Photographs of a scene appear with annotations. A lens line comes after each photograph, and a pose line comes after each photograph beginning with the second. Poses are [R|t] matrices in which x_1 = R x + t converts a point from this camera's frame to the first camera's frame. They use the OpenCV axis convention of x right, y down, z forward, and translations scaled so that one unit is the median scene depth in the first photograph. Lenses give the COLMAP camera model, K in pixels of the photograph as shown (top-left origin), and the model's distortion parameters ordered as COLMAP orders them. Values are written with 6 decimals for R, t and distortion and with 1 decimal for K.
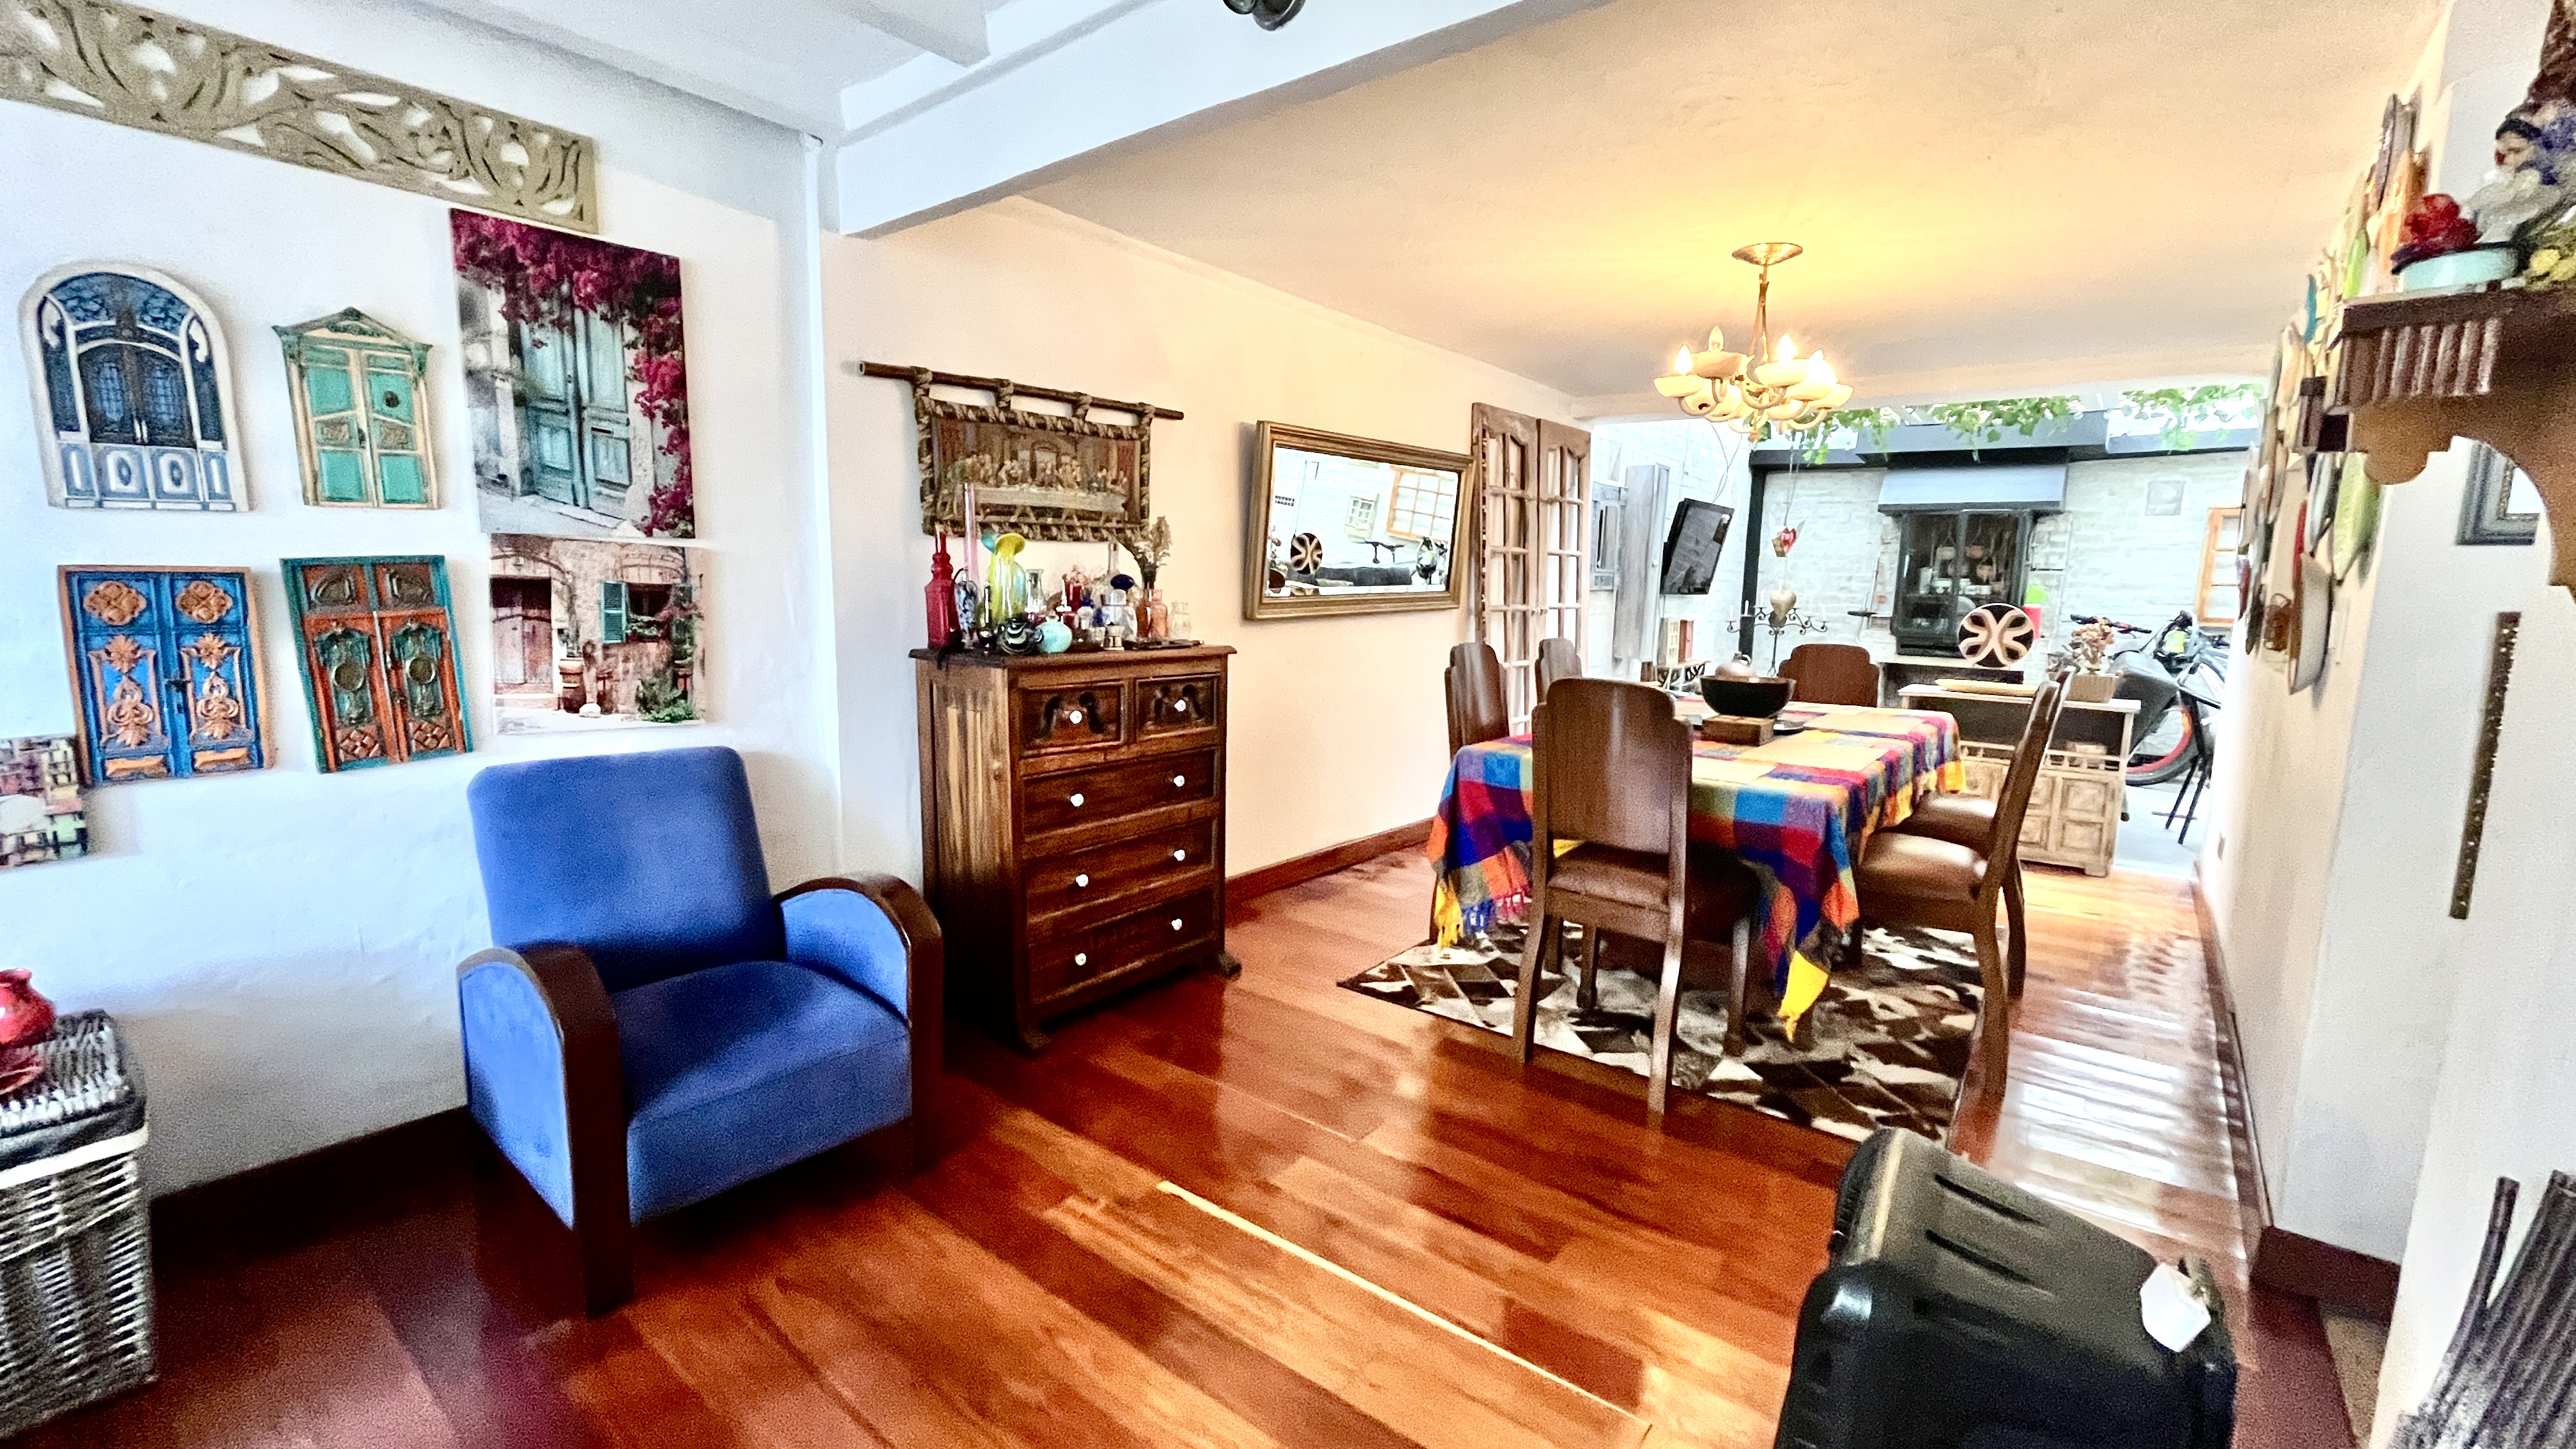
lens RADIAL K [[1053.2, 0, 1288.0], [0, 1053.2, 724.5], [0, 0, 1]] dist [-0.001717, -0.000047]
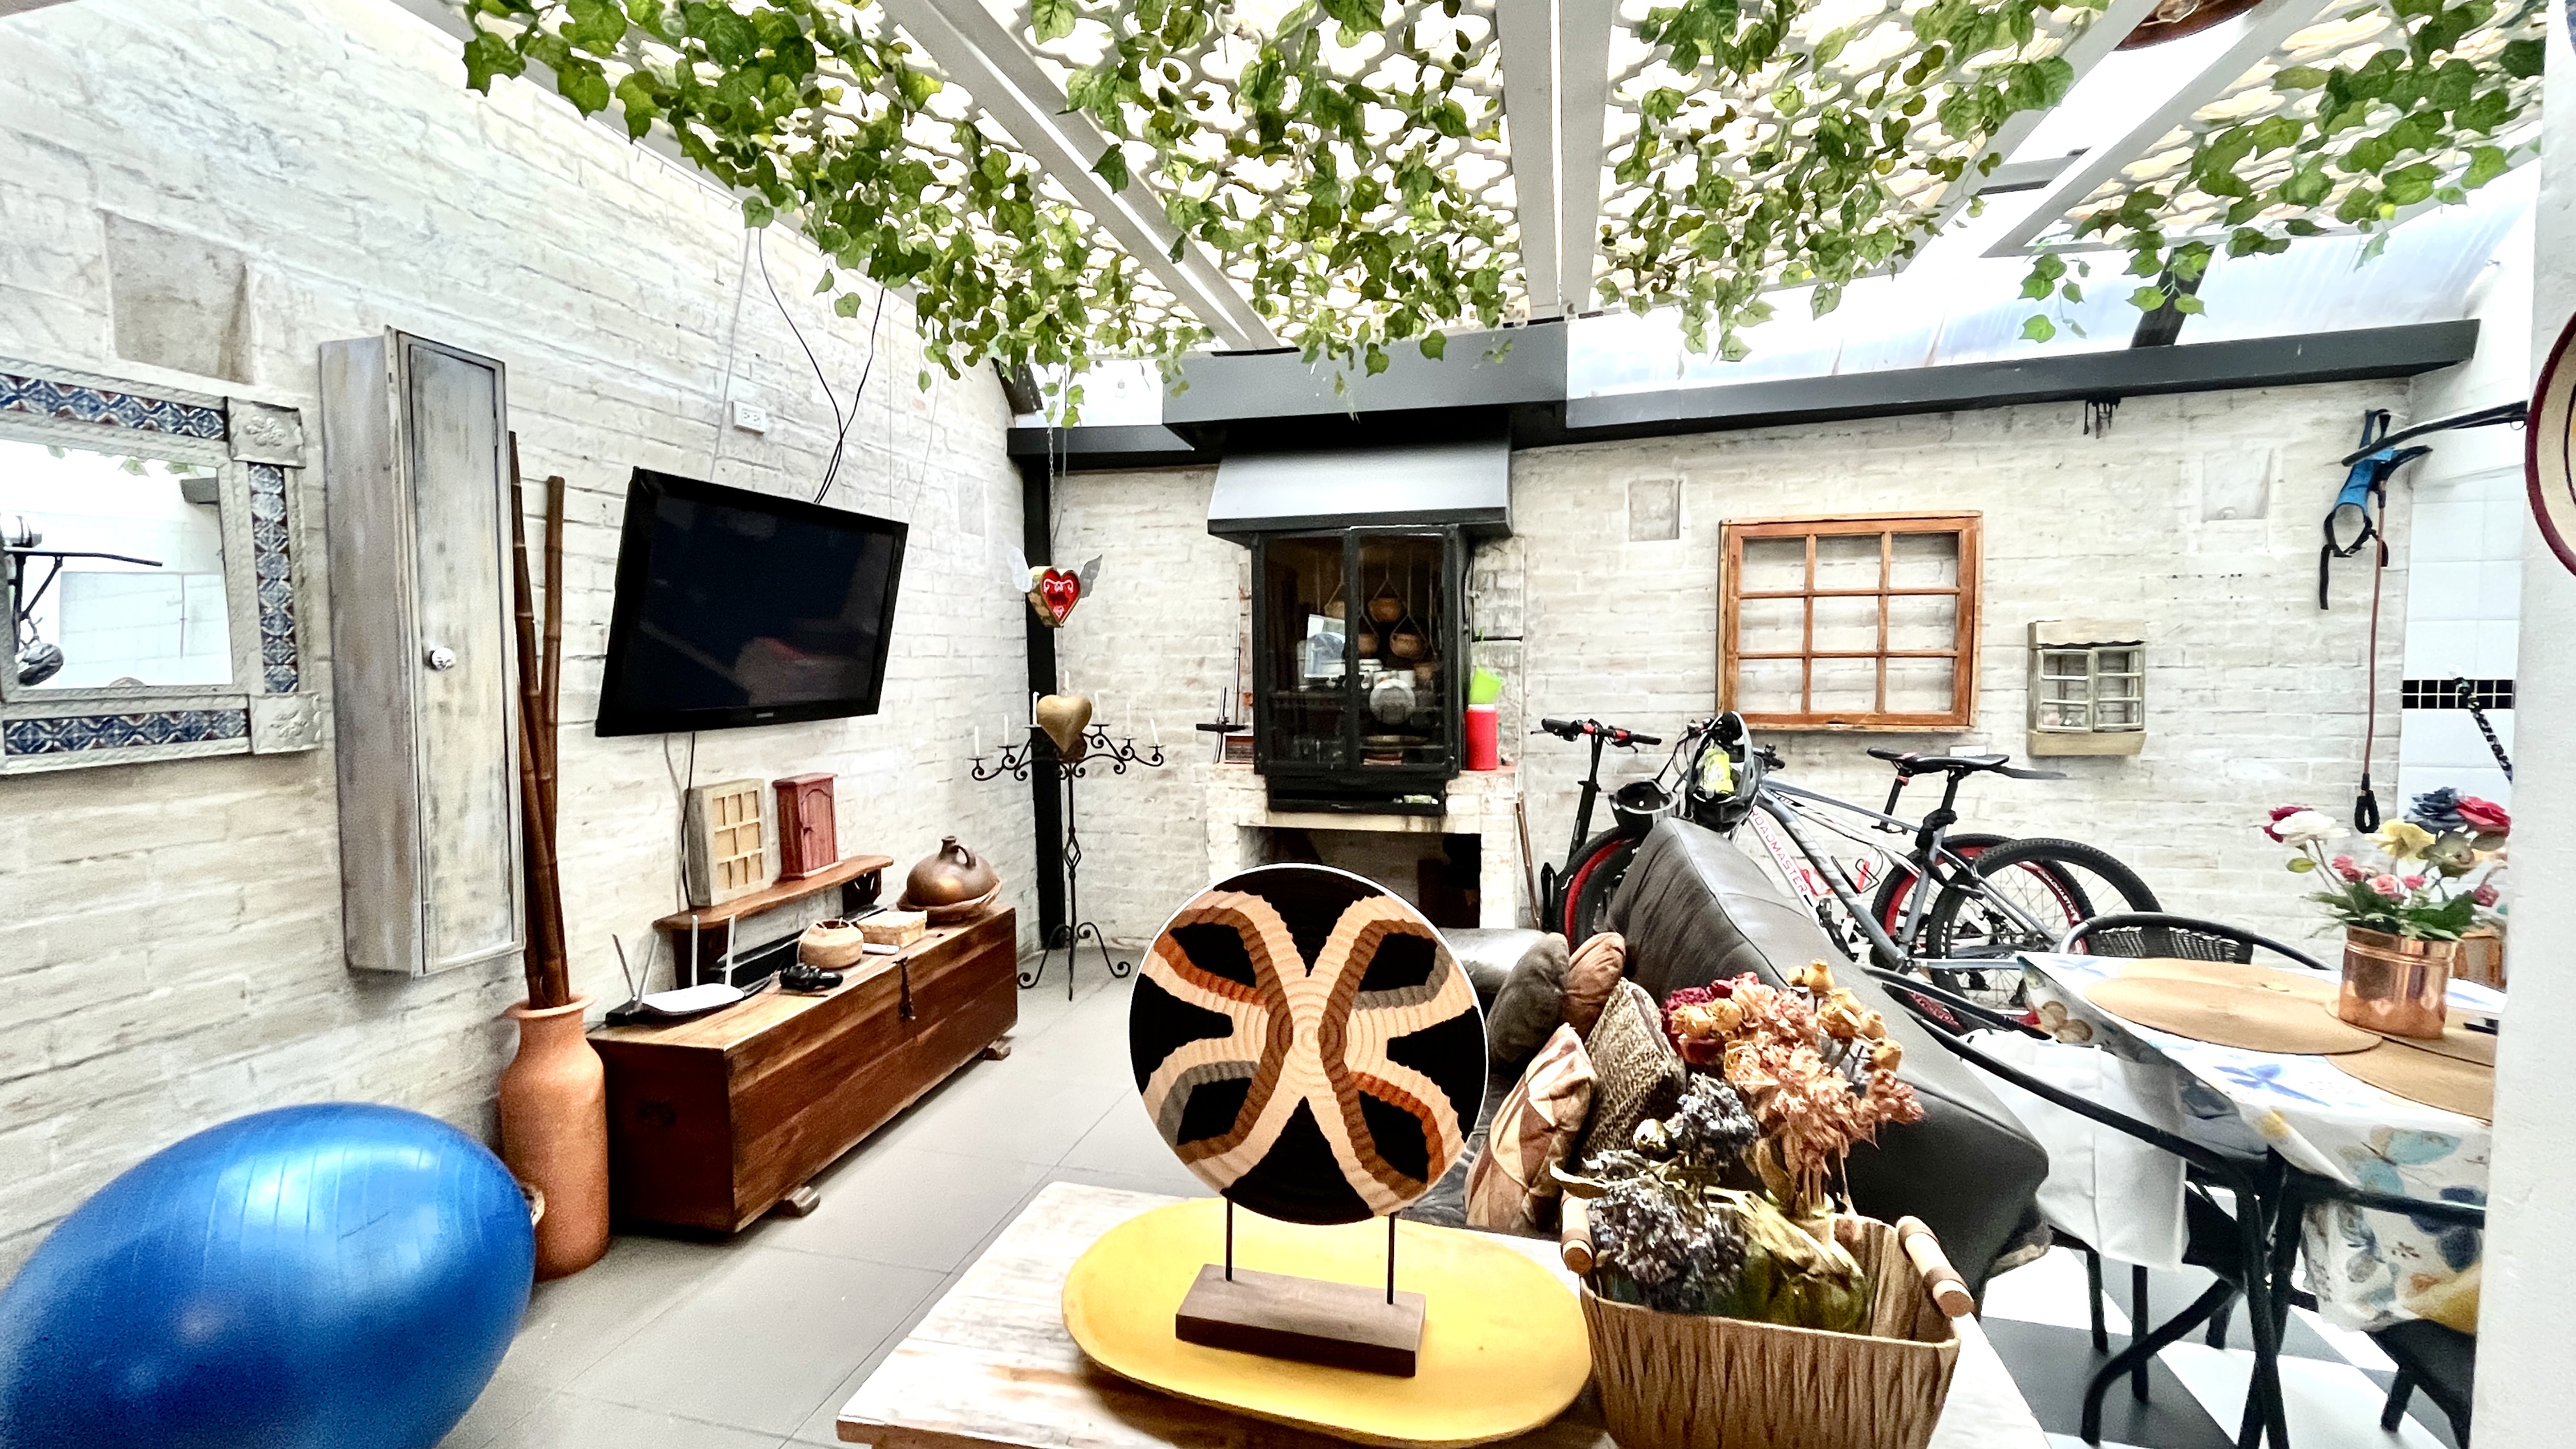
lens RADIAL K [[1054.4, 0, 1288.0], [0, 1054.4, 724.5], [0, 0, 1]] dist [-0.002200, -0.000294]
pose [[0.909494, -0.060529, 0.411287, 1.307205], [0.090101, 0.994528, -0.052879, -0.276847], [-0.405836, 0.085150, 0.909971, 1.822239]]
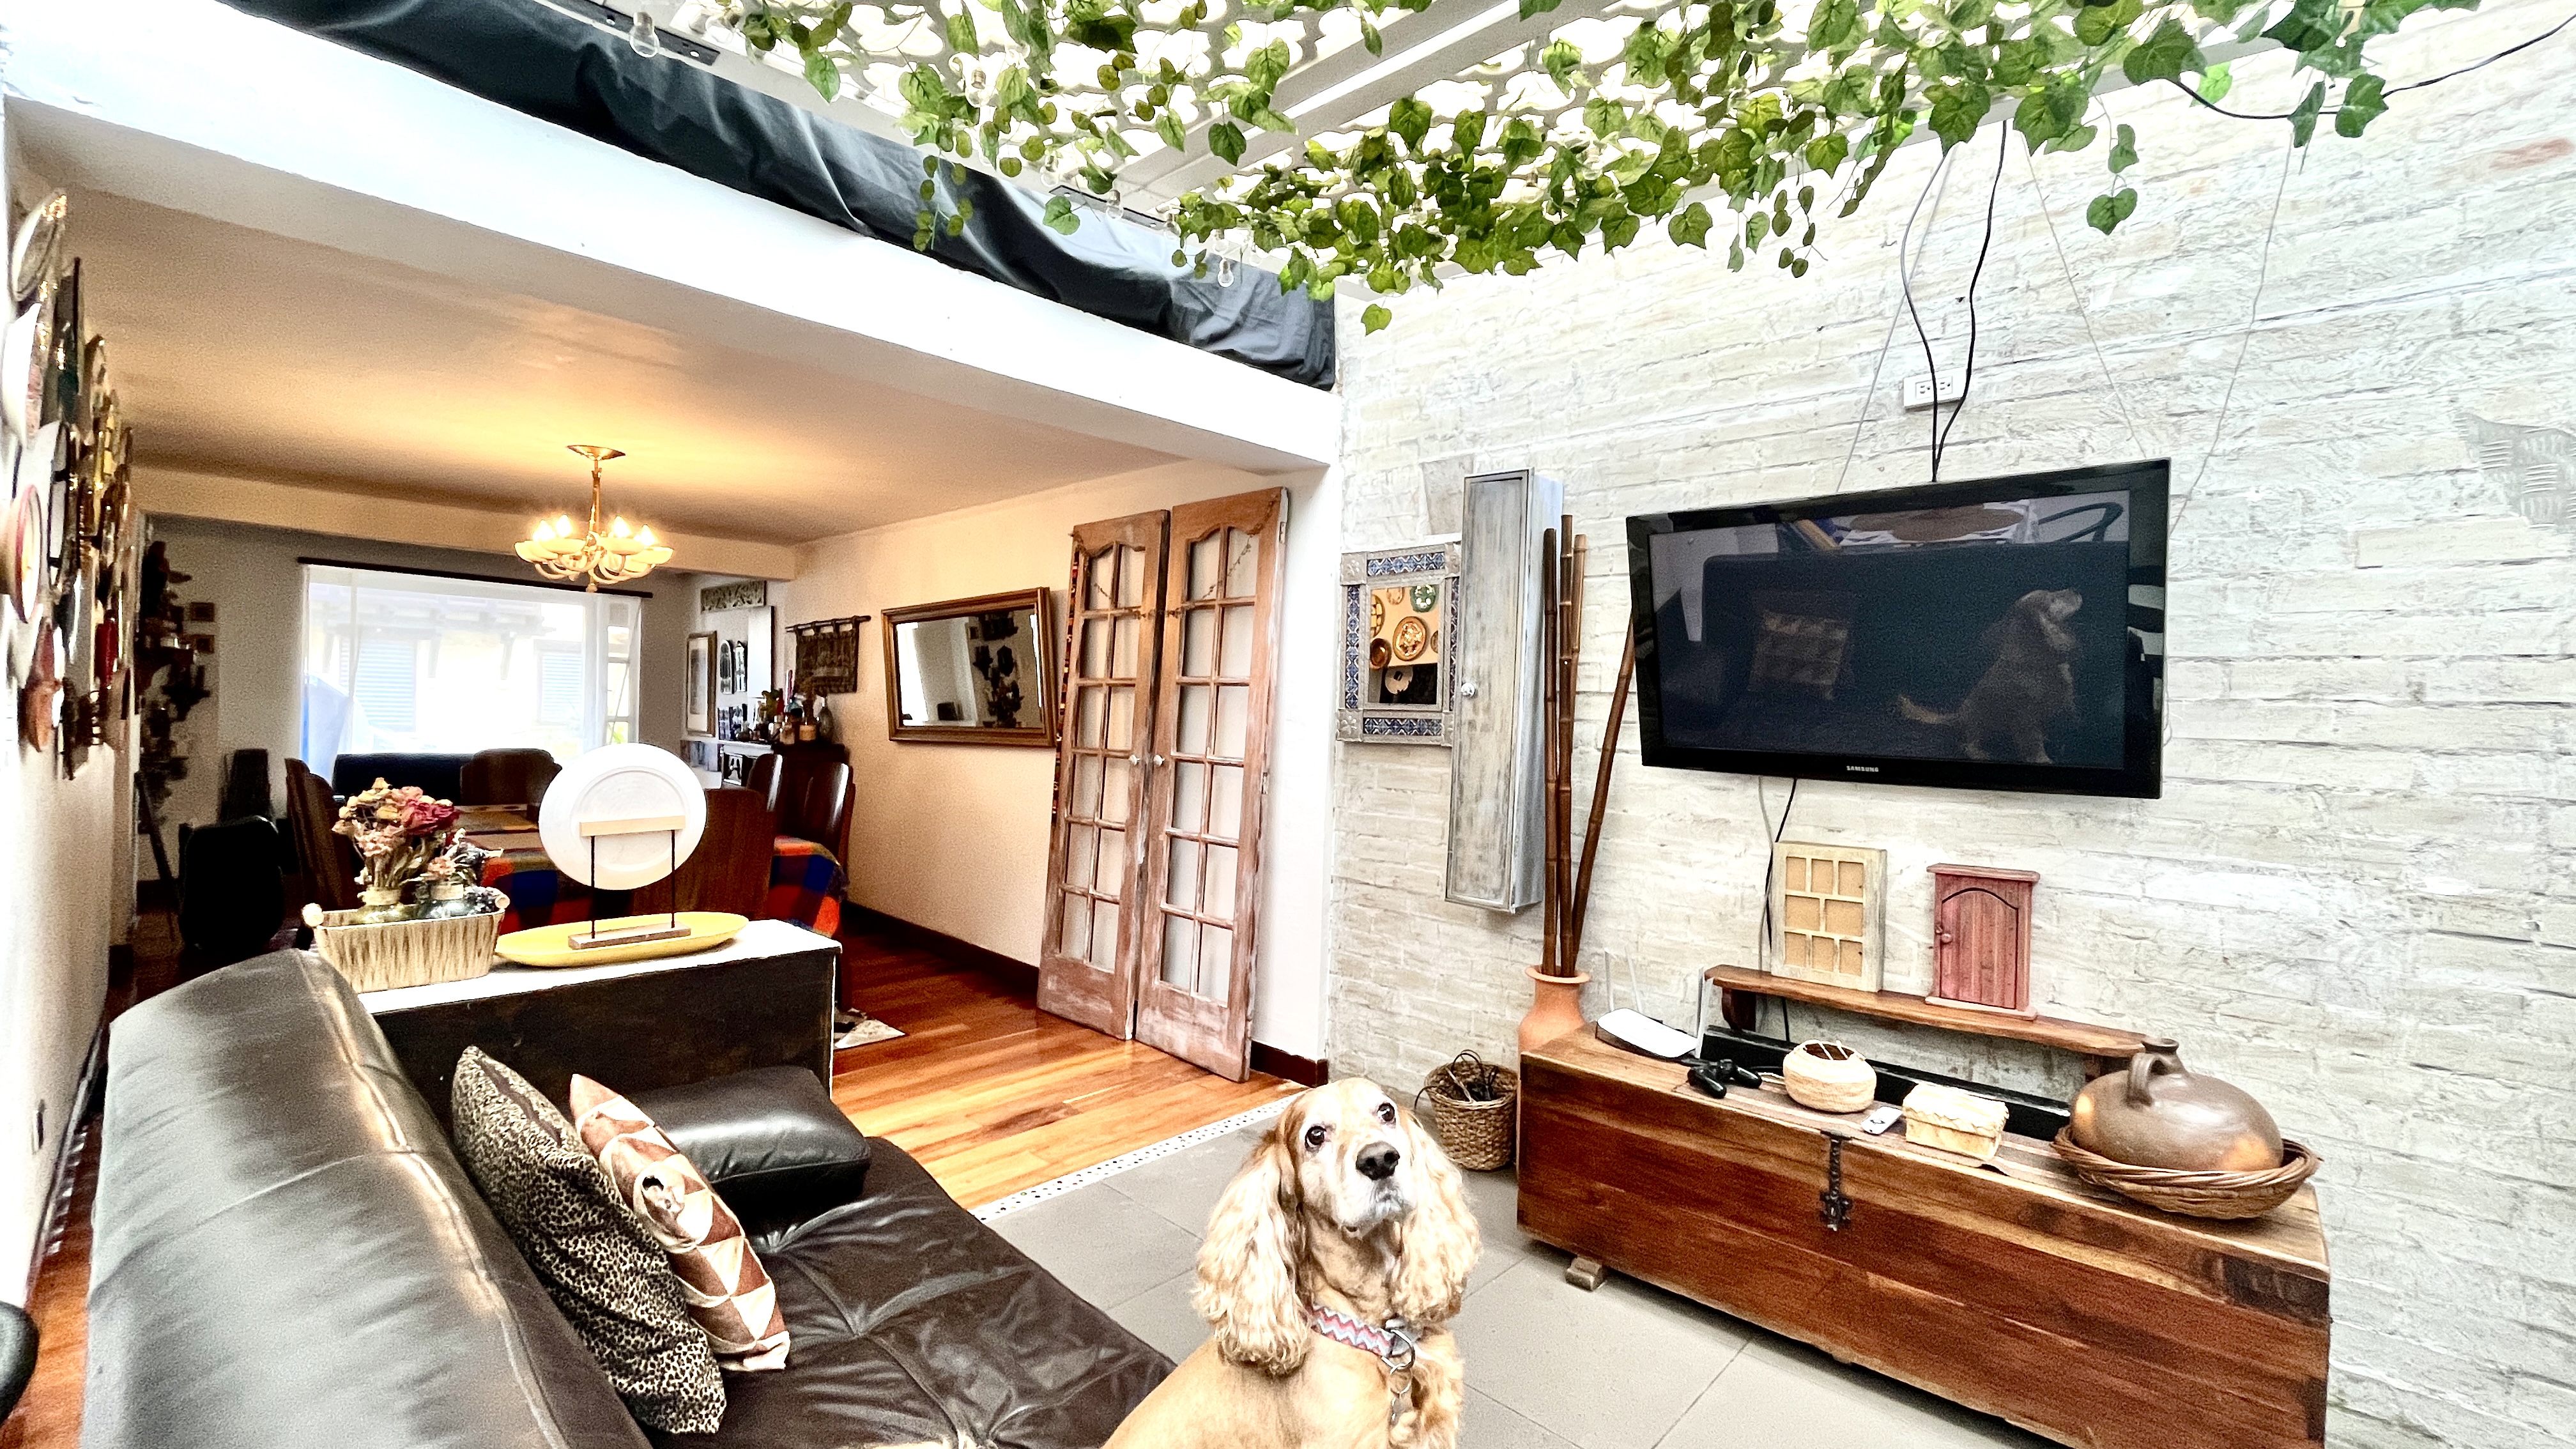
lens RADIAL K [[1054.4, 0, 1288.0], [0, 1054.4, 724.5], [0, 0, 1]] dist [-0.002200, -0.000294]
pose [[-0.080555, -0.014008, -0.996652, 2.365747], [-0.170098, 0.985427, -0.000102, -0.365100], [0.982129, 0.169520, -0.081764, 2.826787]]
